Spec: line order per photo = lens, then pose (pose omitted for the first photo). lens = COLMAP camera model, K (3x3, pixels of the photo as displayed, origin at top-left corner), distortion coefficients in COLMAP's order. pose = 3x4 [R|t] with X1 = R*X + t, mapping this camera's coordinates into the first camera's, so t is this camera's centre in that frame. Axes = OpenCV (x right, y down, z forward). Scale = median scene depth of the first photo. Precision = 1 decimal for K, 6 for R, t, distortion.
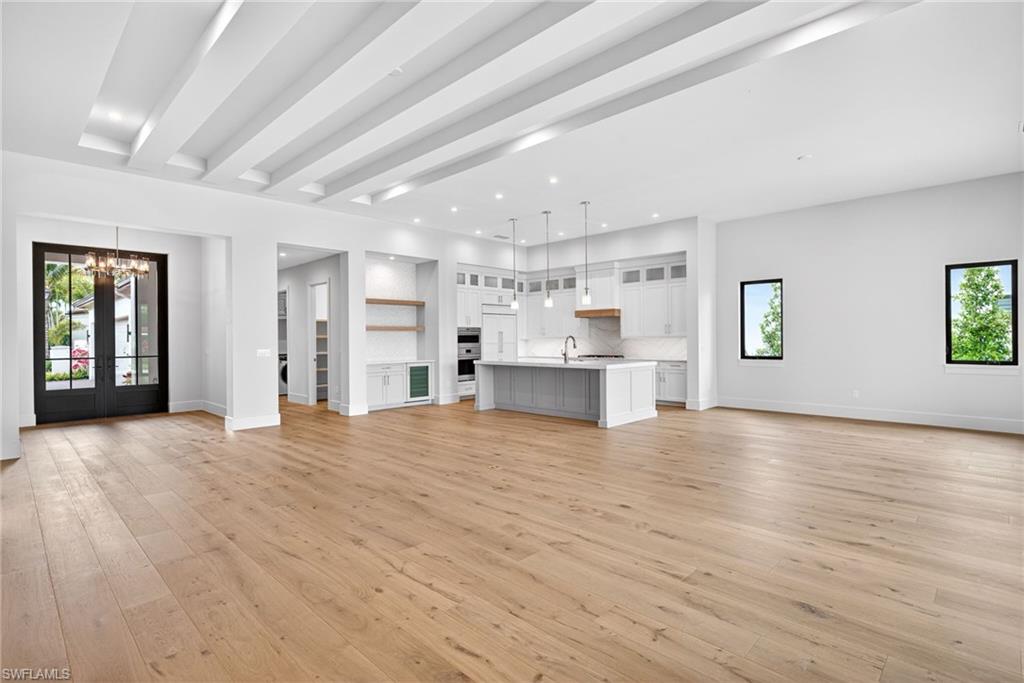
lens RADIAL K [[505.9, 0, 512.7], [0, 505.9, 337.4], [0, 0, 1]] dist [0.002061, -0.000512]
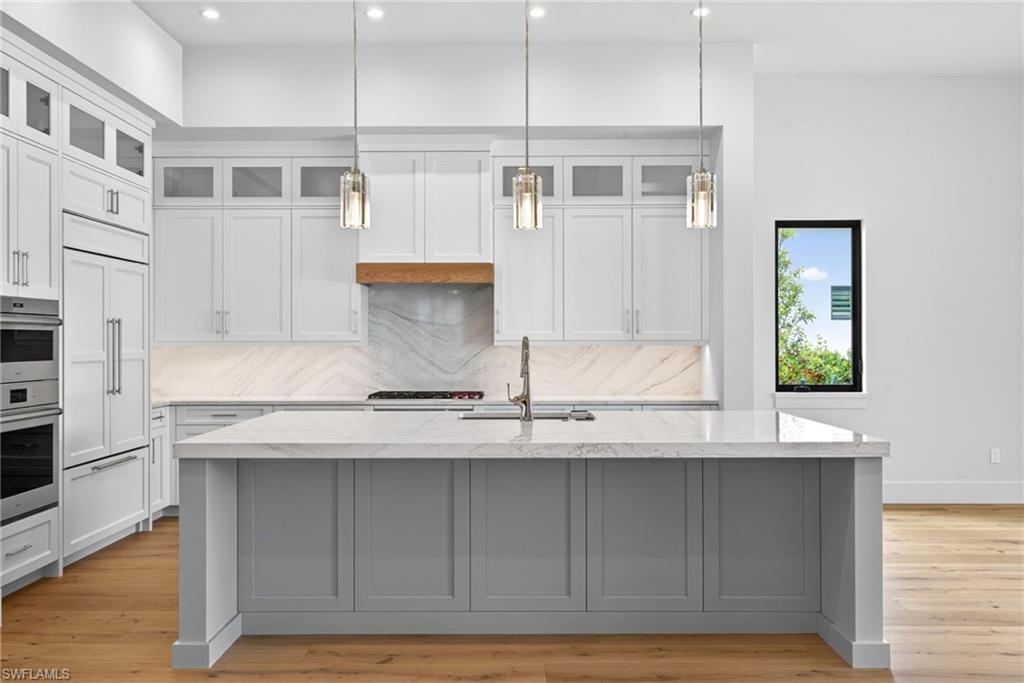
lens RADIAL K [[814.1, 0, 511.1], [0, 814.1, 338.9], [0, 0, 1]] dist [-0.003873, -0.002756]
pose [[0.718537, 0.008671, 0.695435, -0.194190], [-0.004878, 0.999961, -0.007428, 0.001902], [-0.695472, 0.001945, 0.718551, 0.571939]]
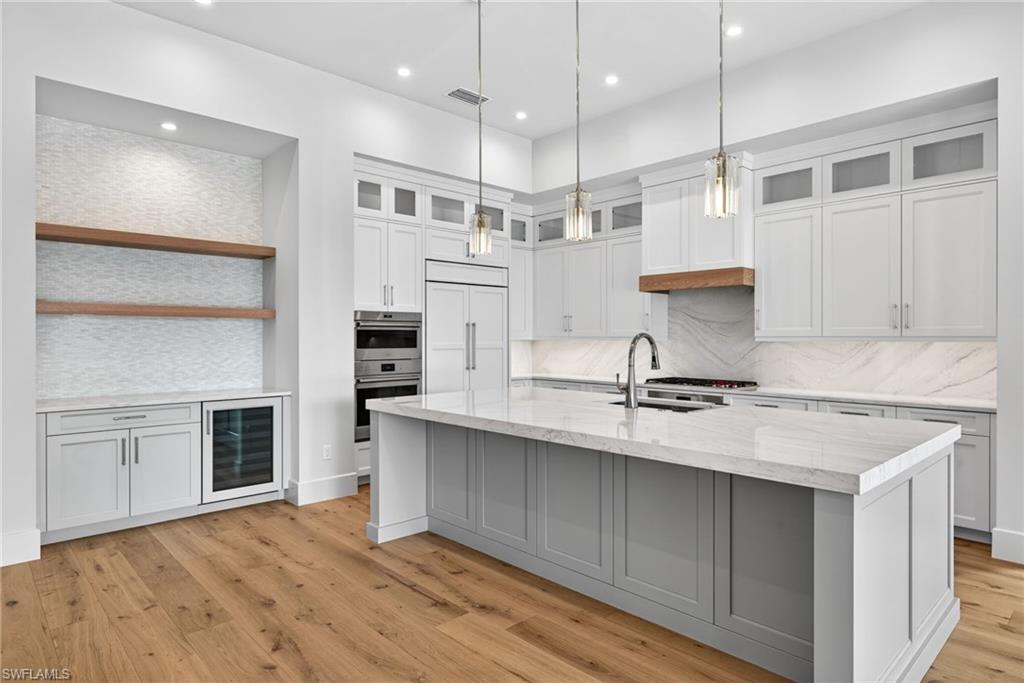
lens RADIAL K [[584.2, 0, 511.8], [0, 584.2, 339.0], [0, 0, 1]] dist [0.003394, 0.000039]
pose [[0.999056, 0.008437, -0.042605, 0.037814], [-0.008222, 0.999953, 0.005217, -0.000157], [0.042647, -0.004861, 0.999078, 0.526502]]
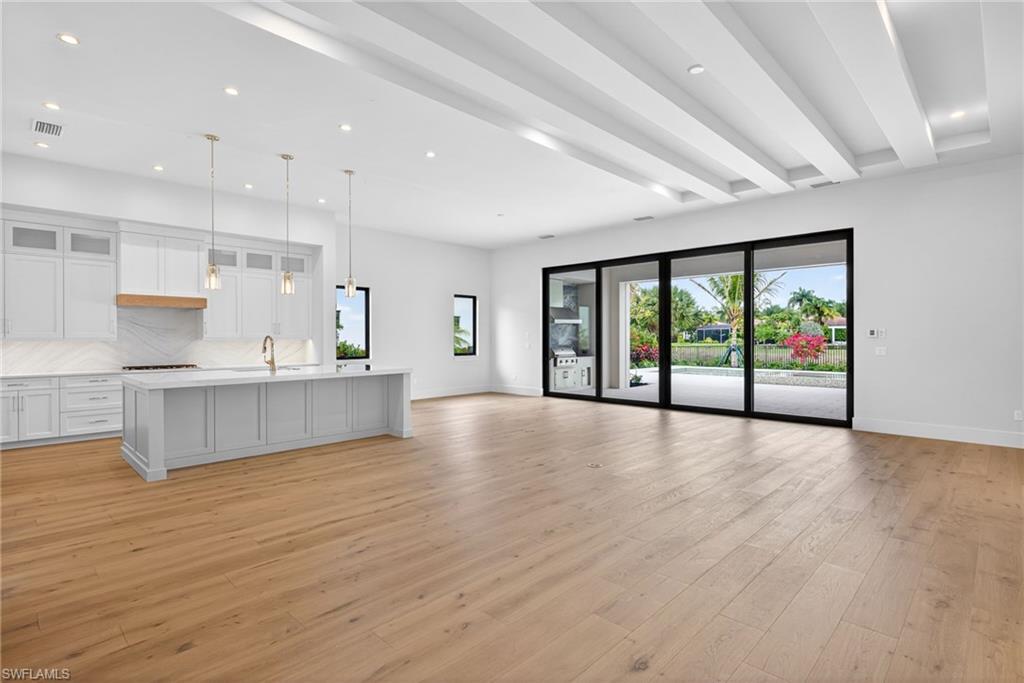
lens RADIAL K [[505.9, 0, 512.0], [0, 505.9, 336.3], [0, 0, 1]] dist [0.002061, -0.000512]
pose [[-0.002408, 0.009740, 0.999950, -0.513132], [0.000746, 0.999952, -0.009738, 0.004321], [-0.999997, 0.000723, -0.002416, 0.571080]]
